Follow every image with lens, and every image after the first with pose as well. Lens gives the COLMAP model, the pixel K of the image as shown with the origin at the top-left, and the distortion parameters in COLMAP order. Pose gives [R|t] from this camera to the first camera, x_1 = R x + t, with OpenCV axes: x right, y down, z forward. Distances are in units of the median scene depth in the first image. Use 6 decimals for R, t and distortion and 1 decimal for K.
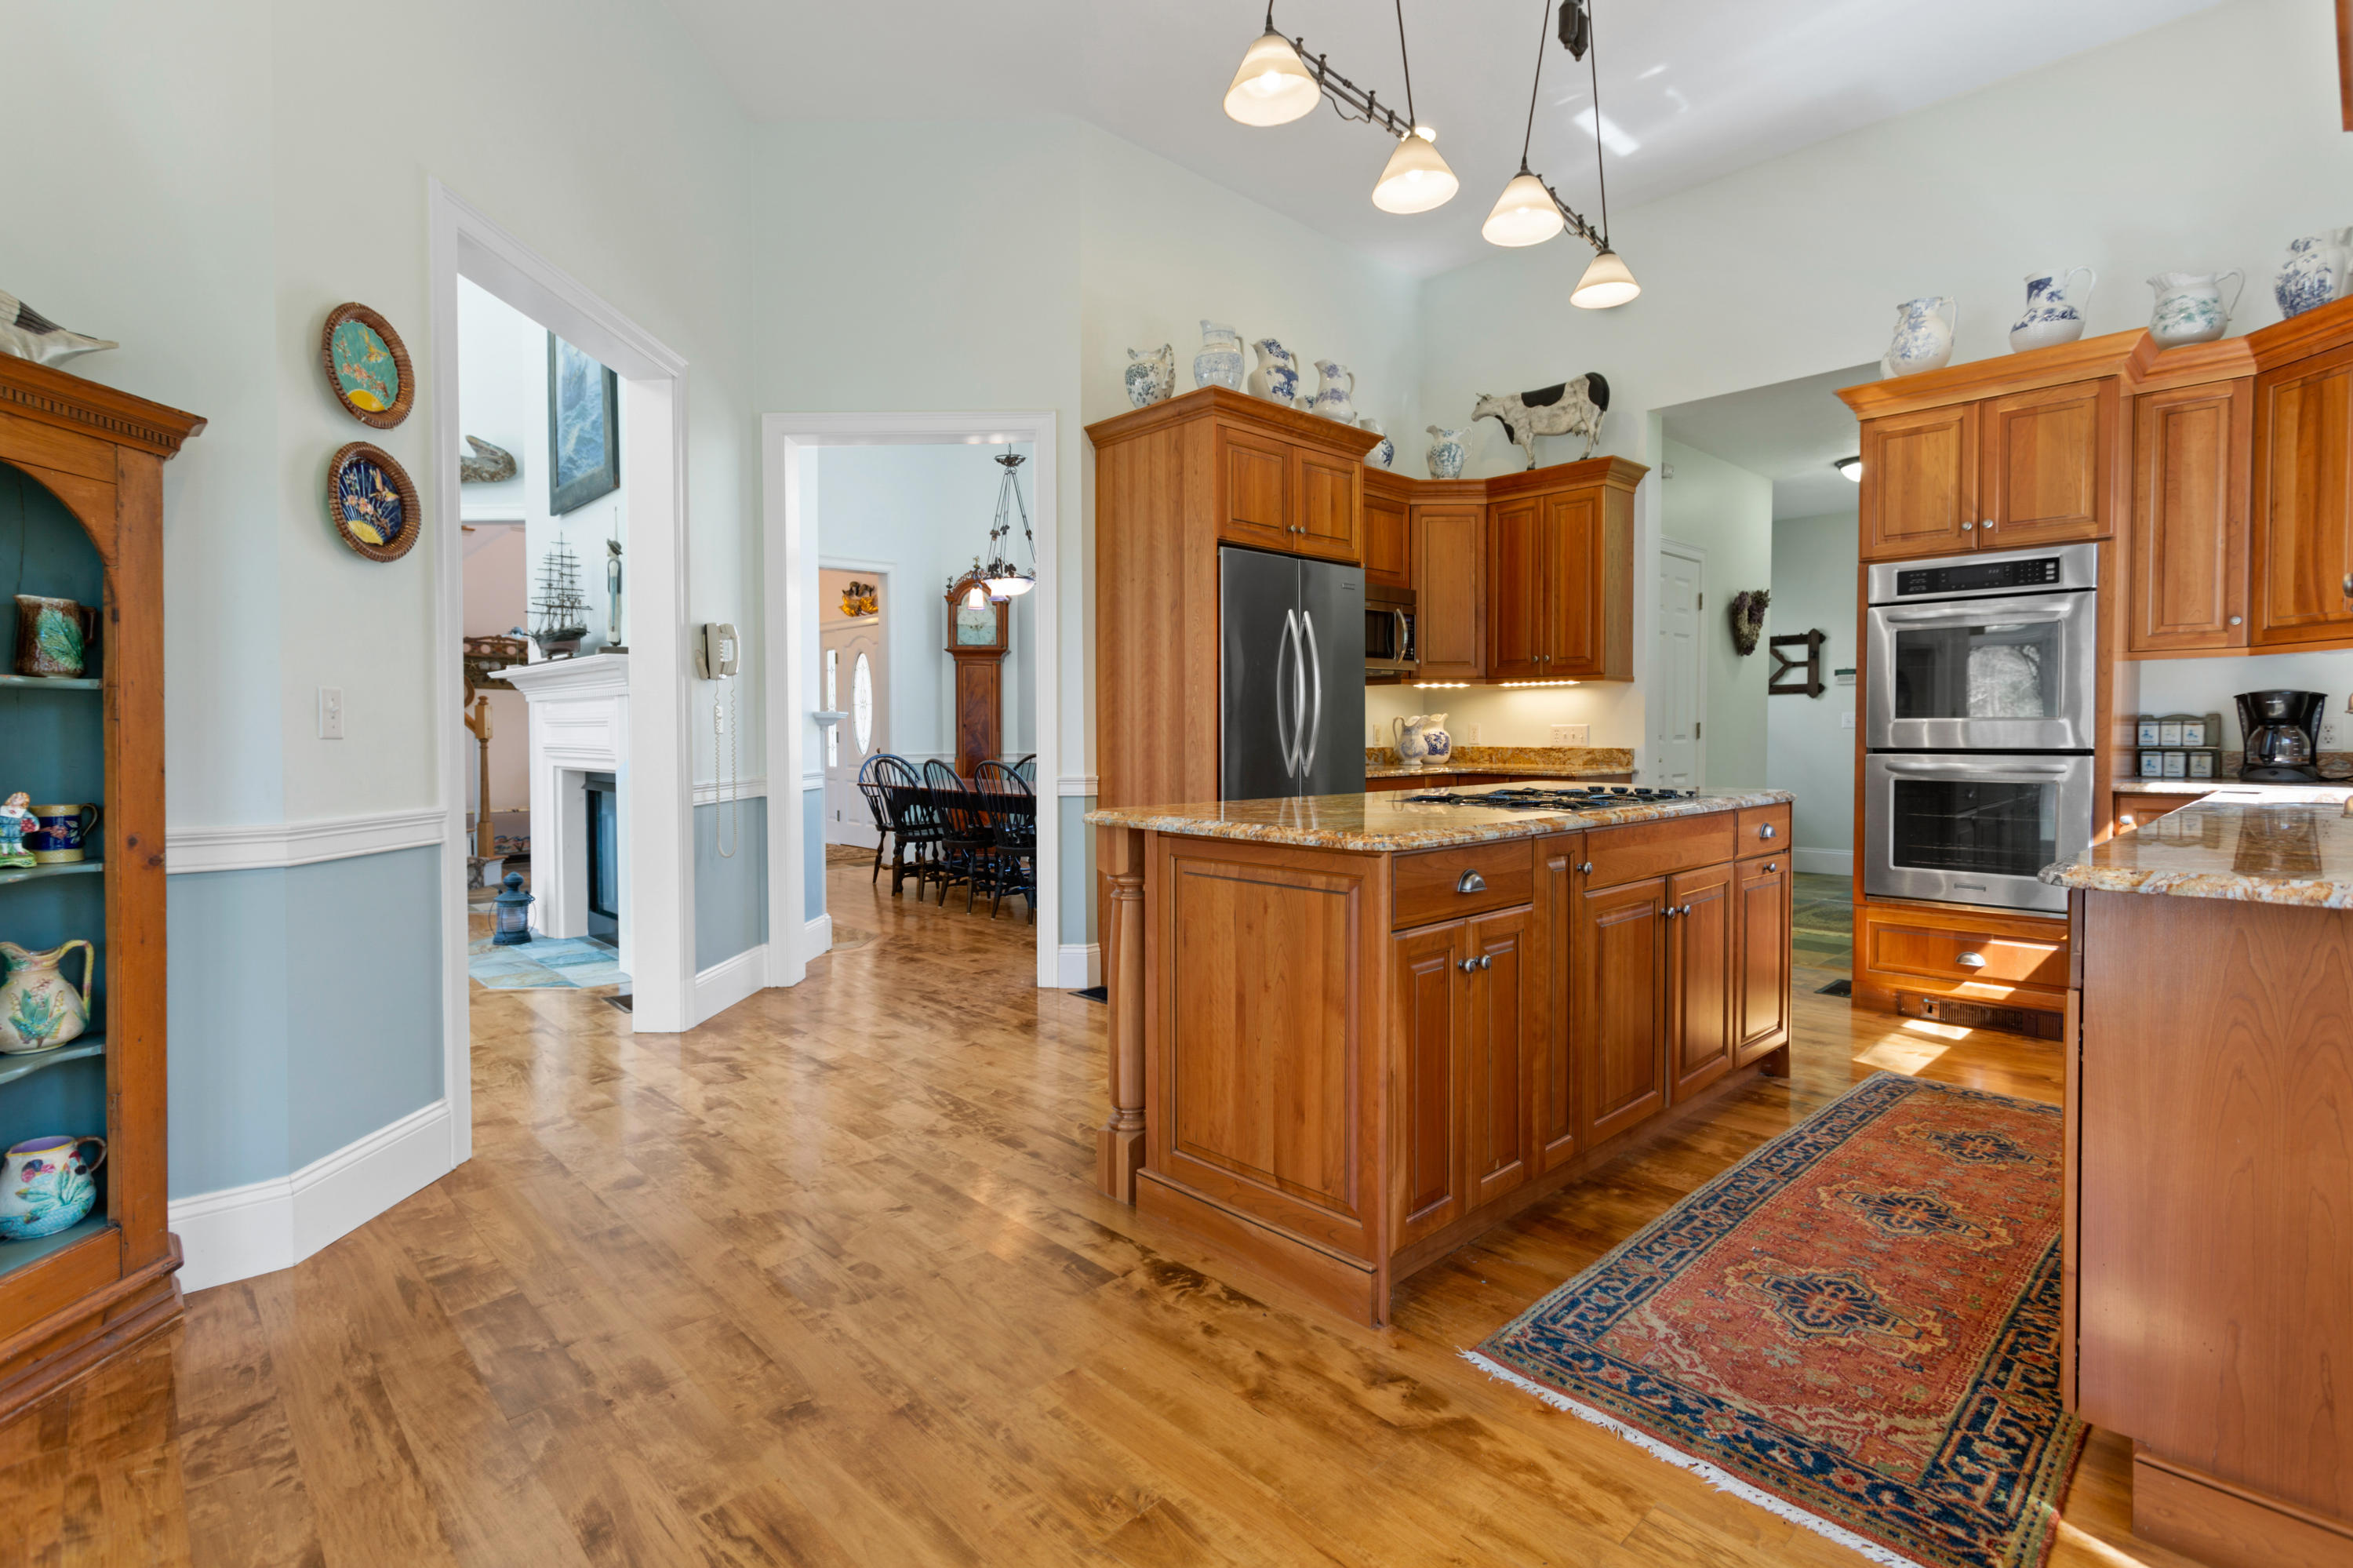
lens RADIAL K [[1119.9, 0, 1152.1], [0, 1119.9, 782.9], [0, 0, 1]] dist [-0.004481, 0.002858]
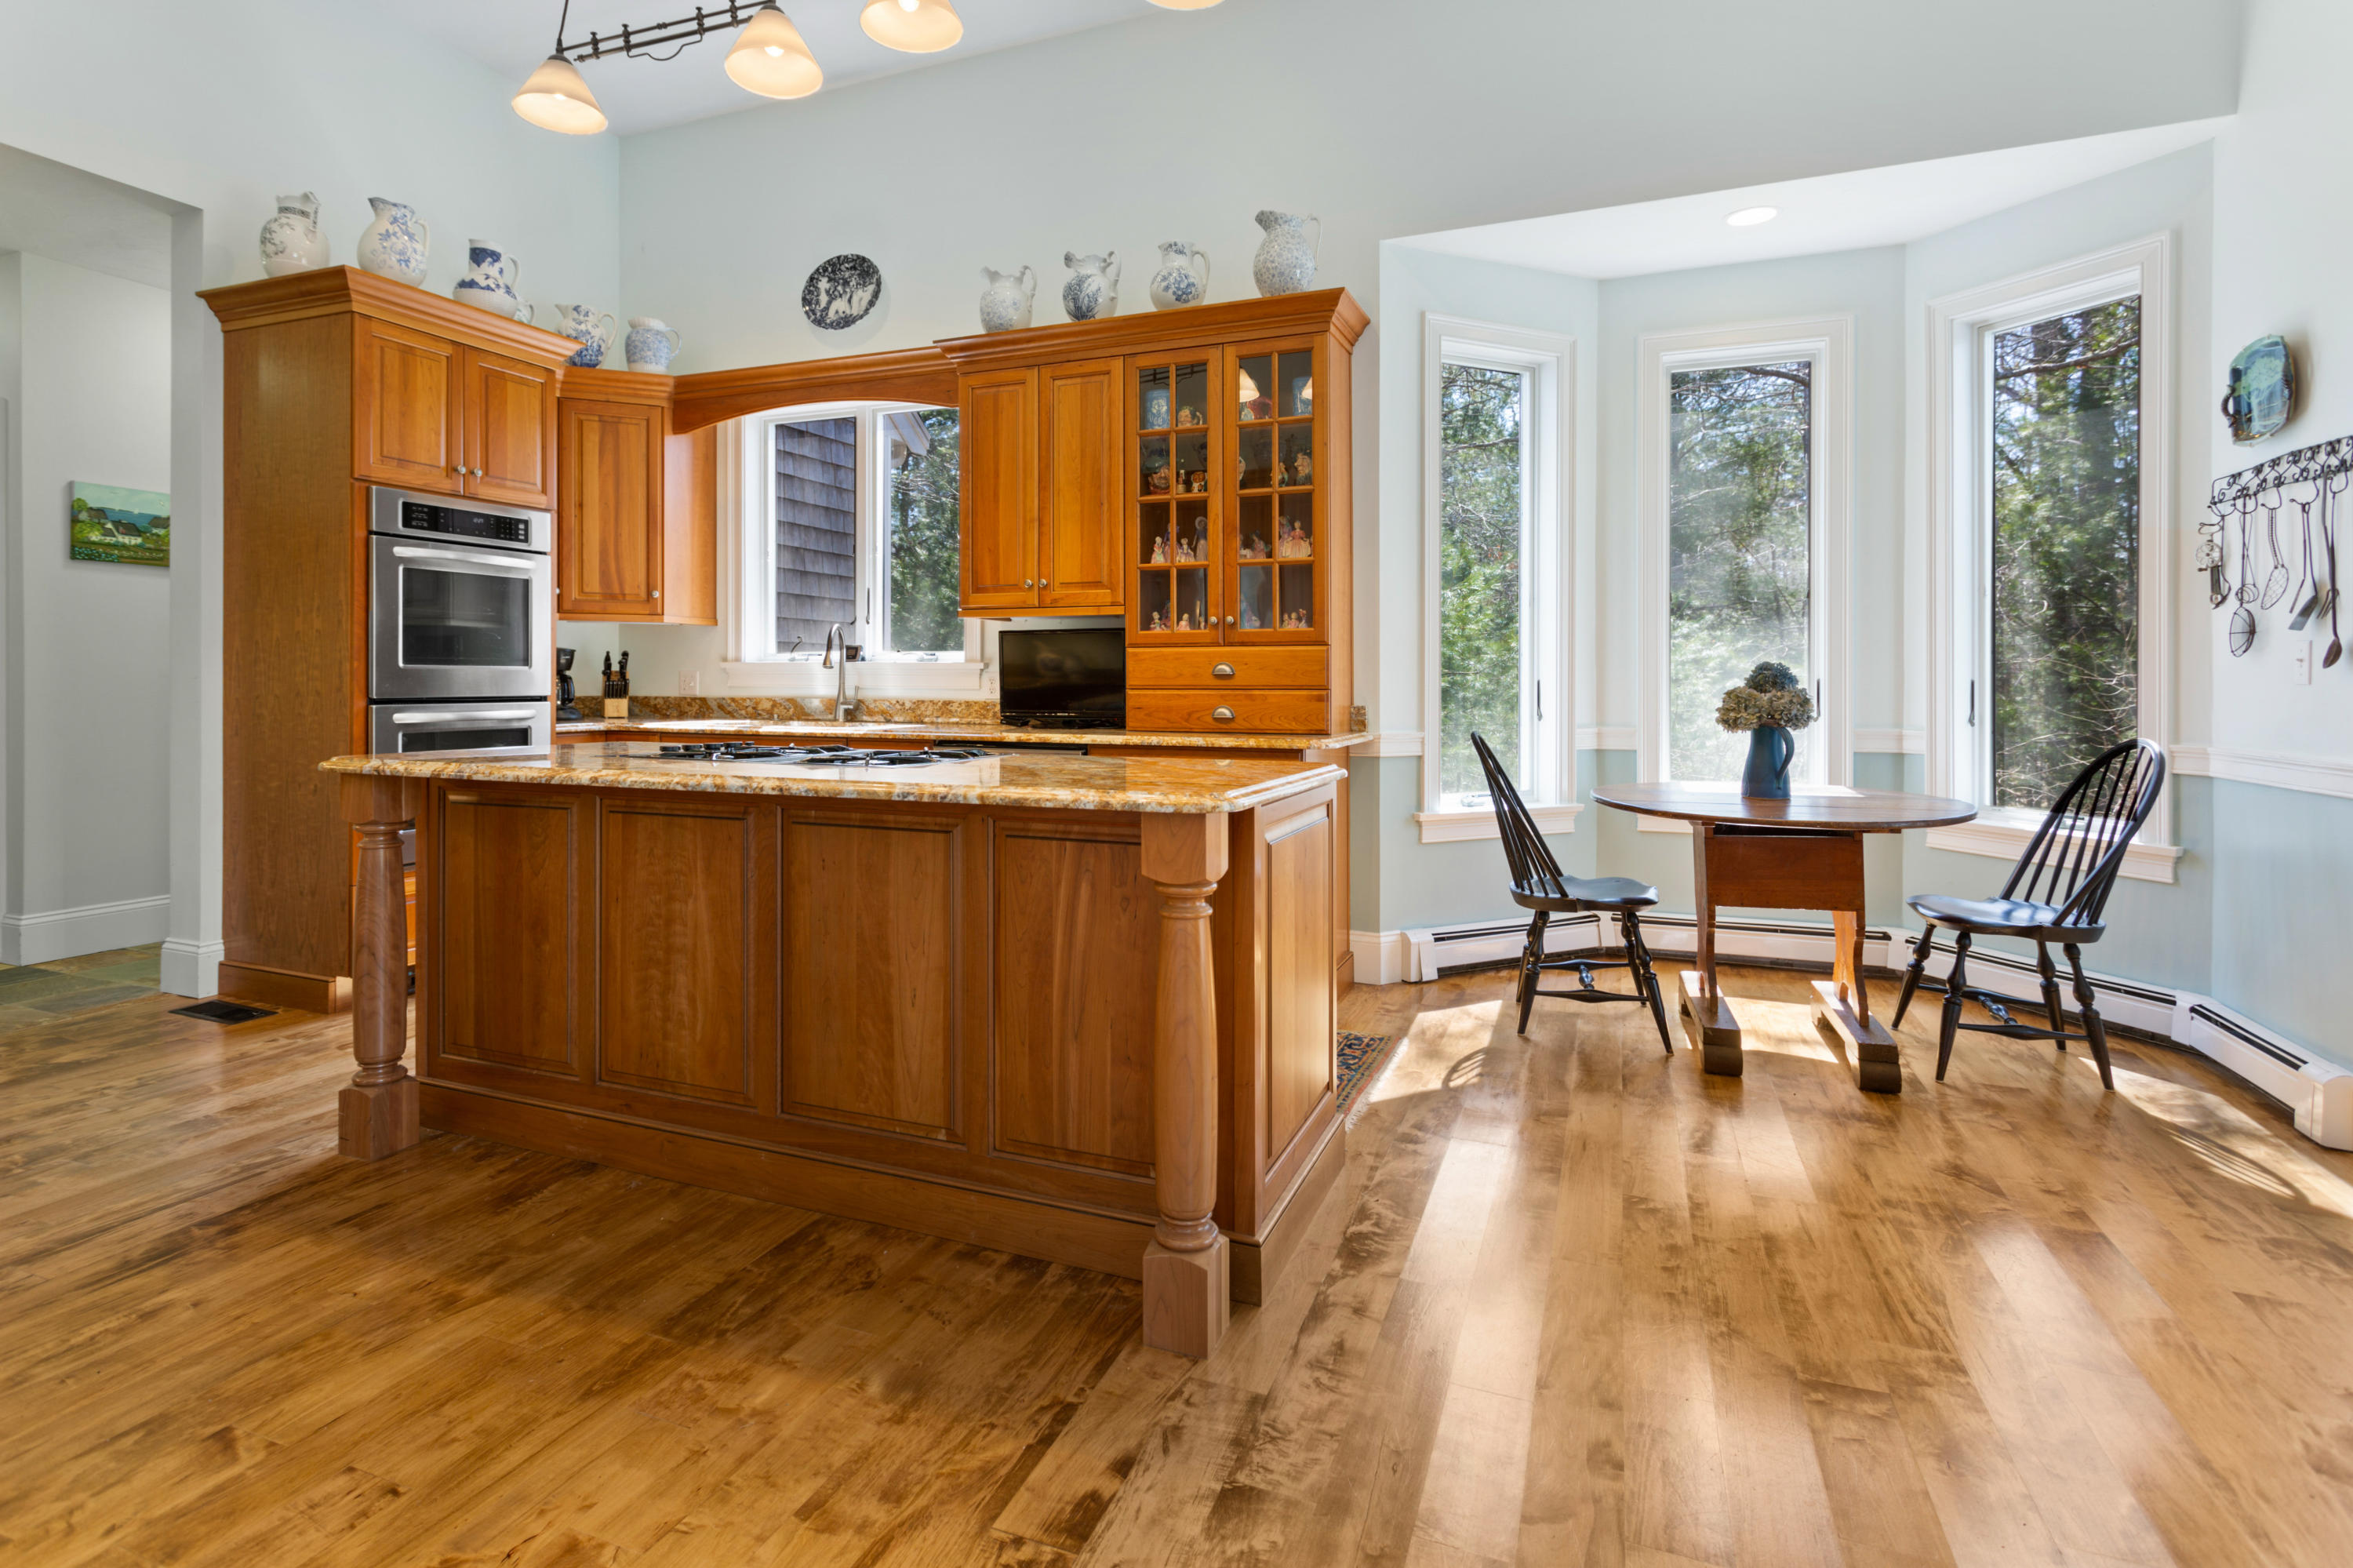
lens RADIAL K [[1119.9, 0, 1189.2], [0, 1119.9, 715.2], [0, 0, 1]] dist [-0.004481, 0.002858]
pose [[-0.435346, -0.024085, 0.899941, -0.480937], [0.039330, 0.998179, 0.045740, -0.039298], [-0.899404, 0.055307, -0.433606, 0.963366]]
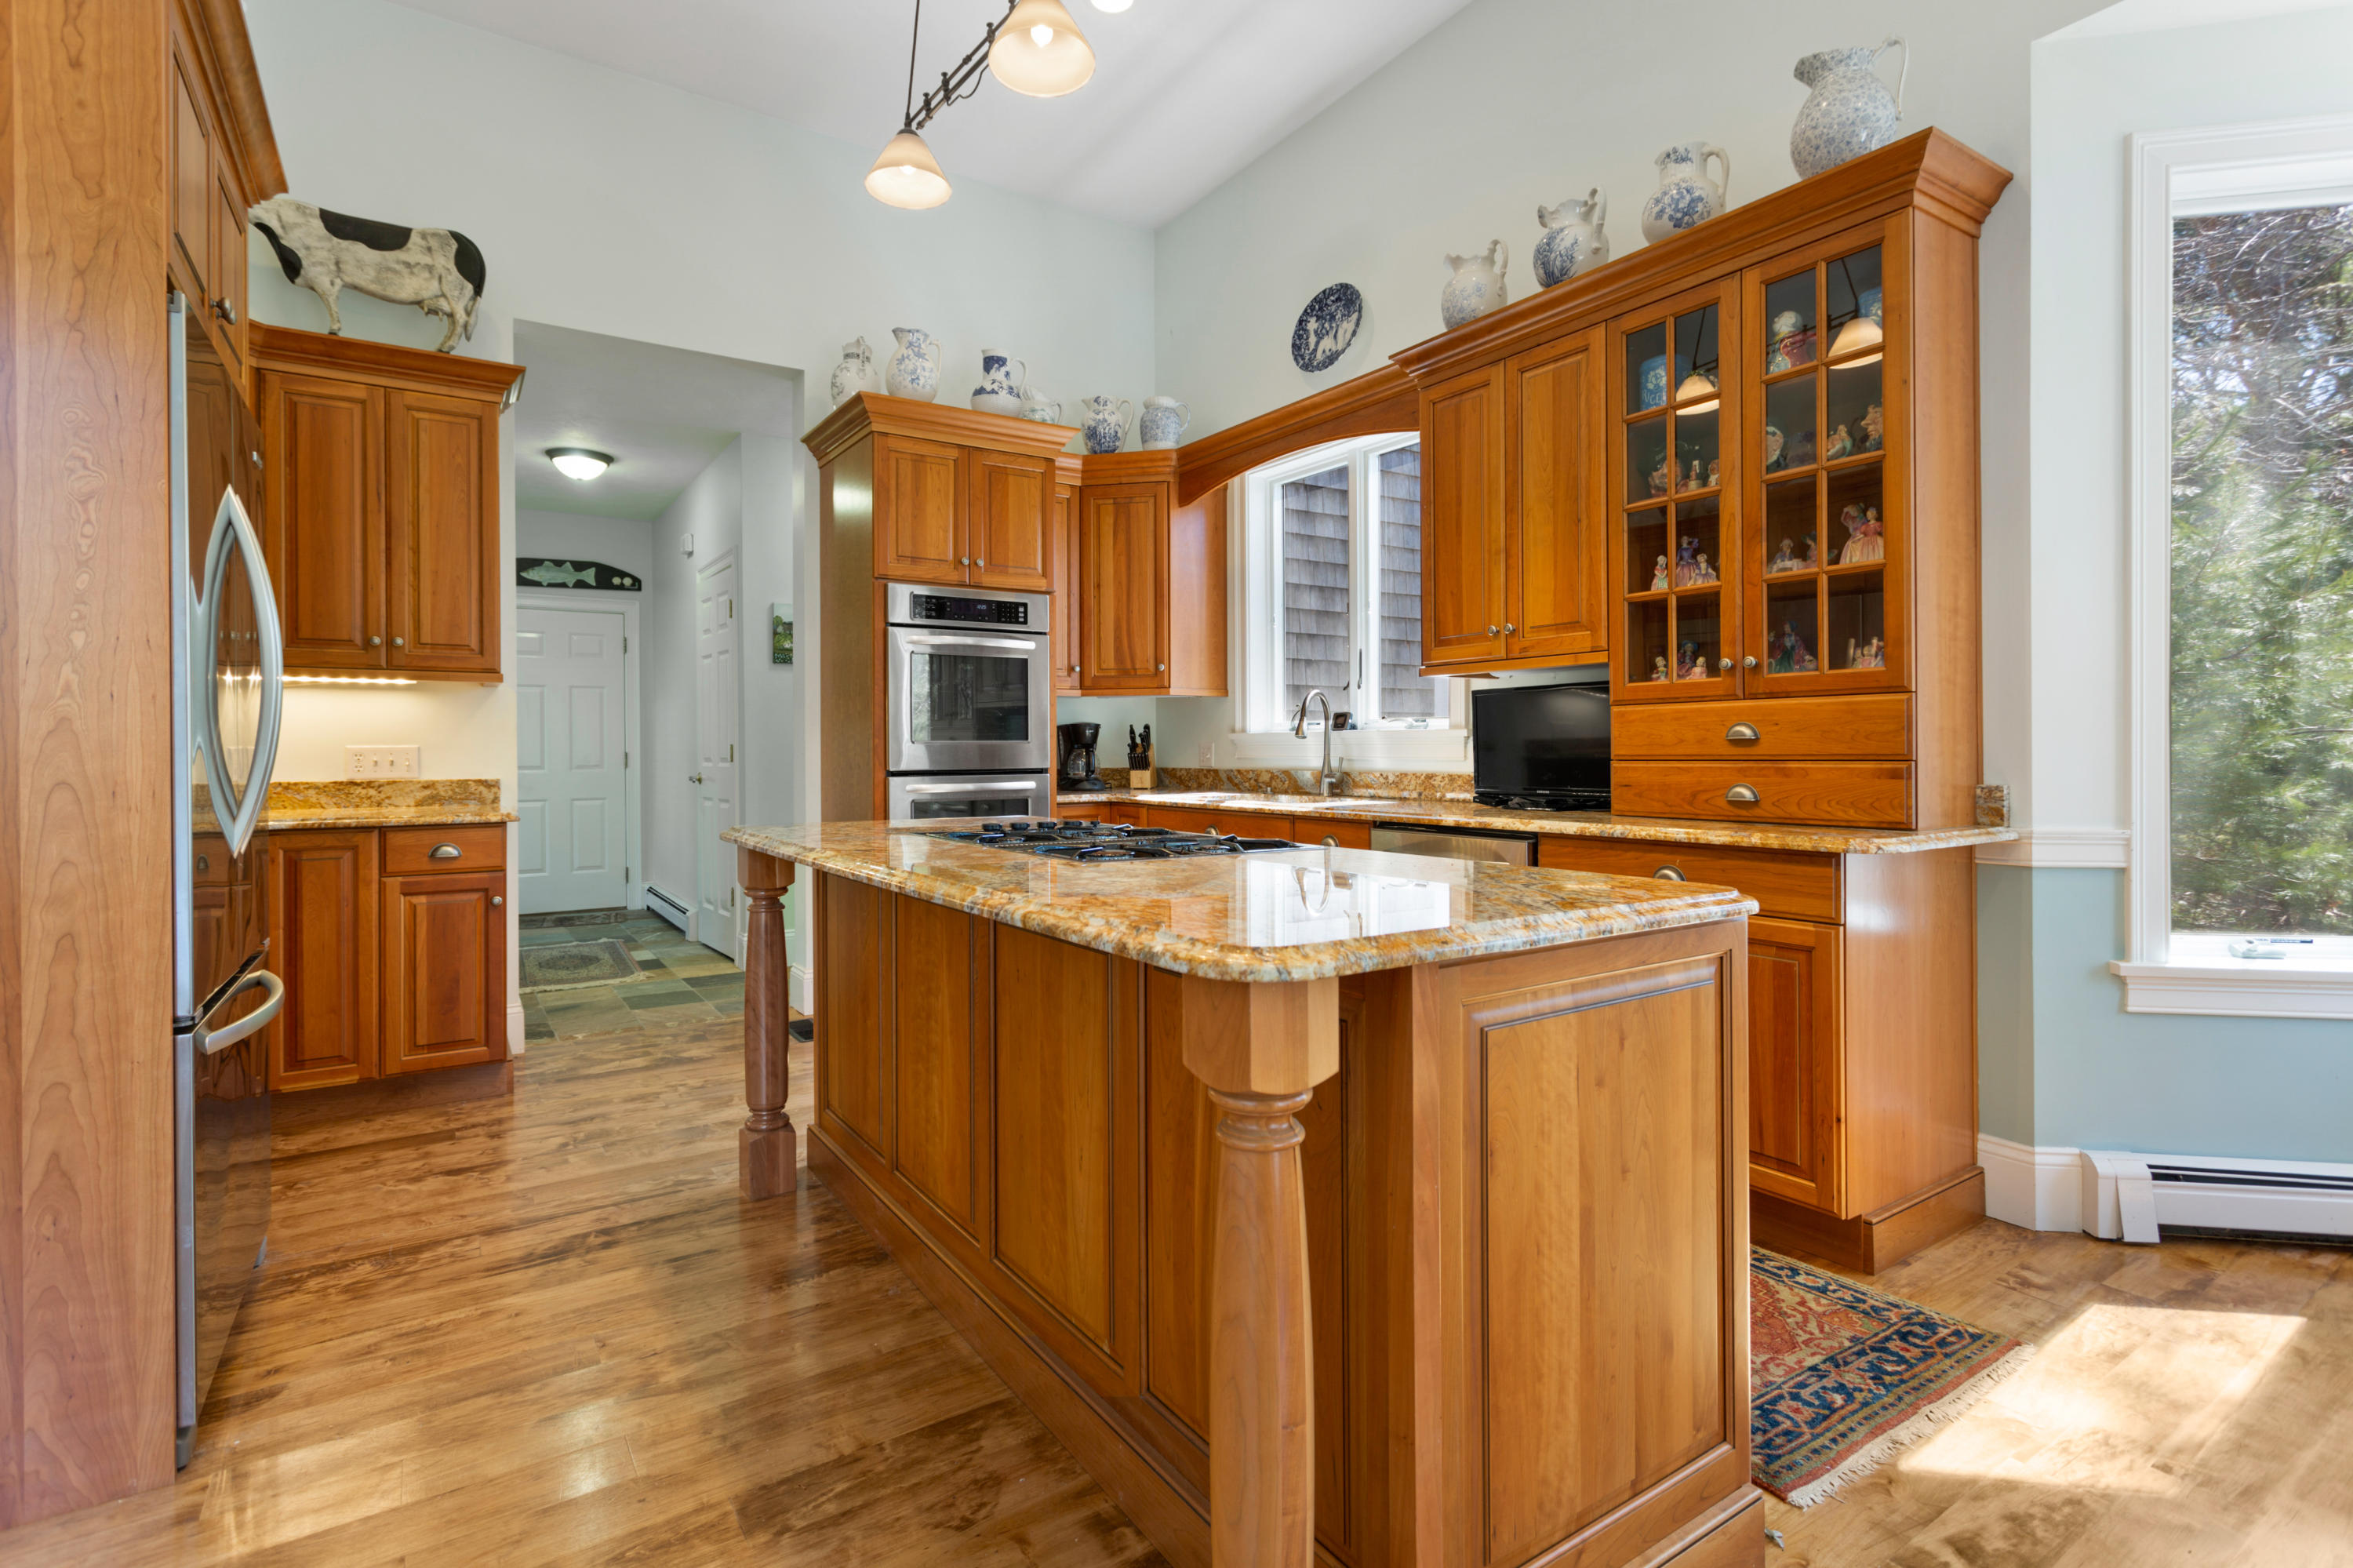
lens RADIAL K [[1119.9, 0, 1181.3], [0, 1119.9, 773.4], [0, 0, 1]] dist [-0.004481, 0.002858]
pose [[0.161746, -0.016054, 0.986702, -0.326769], [0.049495, 0.998741, 0.008137, -0.029256], [-0.985590, 0.047521, 0.162337, 0.707384]]
